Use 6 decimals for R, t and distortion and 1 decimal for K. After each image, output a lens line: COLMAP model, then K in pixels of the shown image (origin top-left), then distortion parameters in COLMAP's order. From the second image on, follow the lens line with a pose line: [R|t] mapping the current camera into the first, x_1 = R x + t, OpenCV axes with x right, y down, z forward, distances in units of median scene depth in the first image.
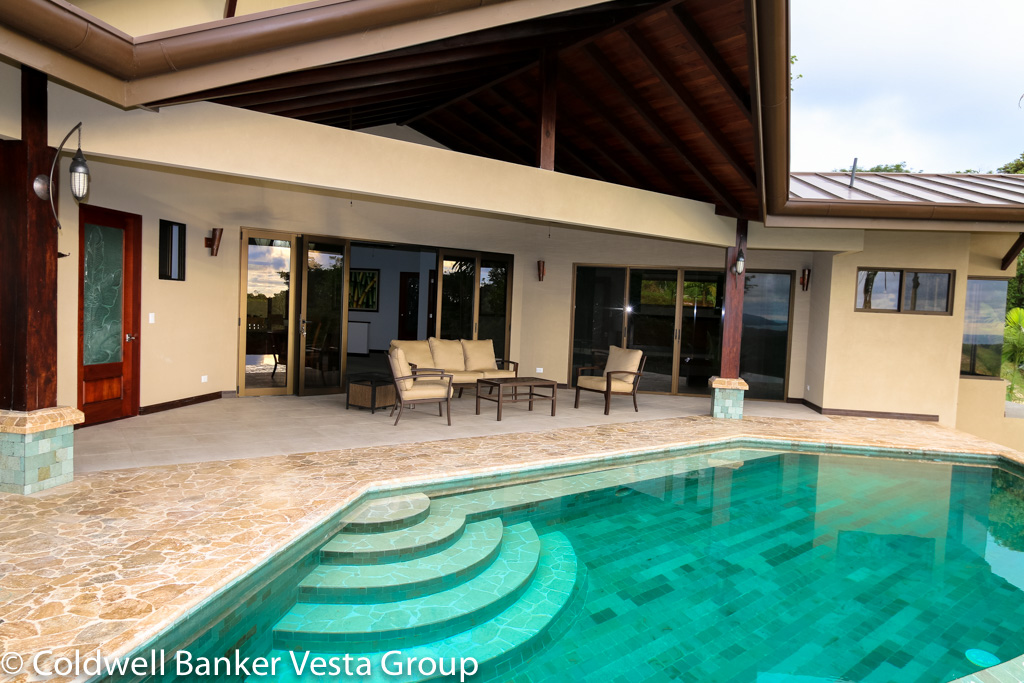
lens RADIAL K [[654.7, 0, 512.0], [0, 654.7, 341.5], [0, 0, 1]] dist [-0.022949, 0.018653]
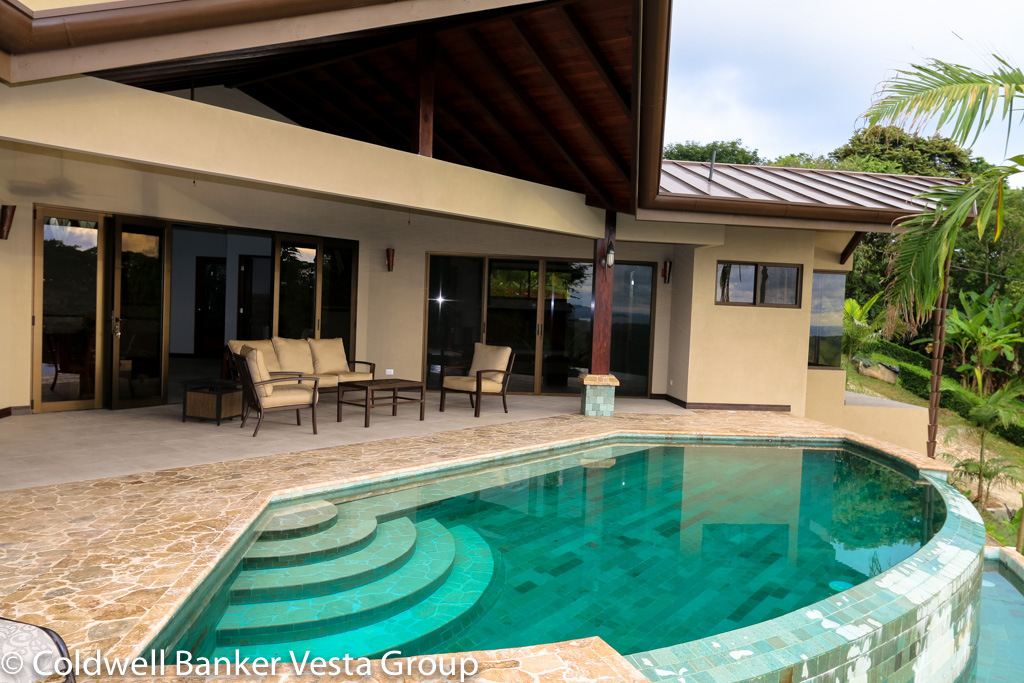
lens RADIAL K [[802.2, 0, 512.0], [0, 802.2, 341.5], [0, 0, 1]] dist [-0.007257, 0.005409]
pose [[0.964900, -0.015477, 0.262161, -0.111680], [0.014673, 0.999880, 0.005022, -0.000410], [-0.262207, -0.000999, 0.965011, -0.120958]]
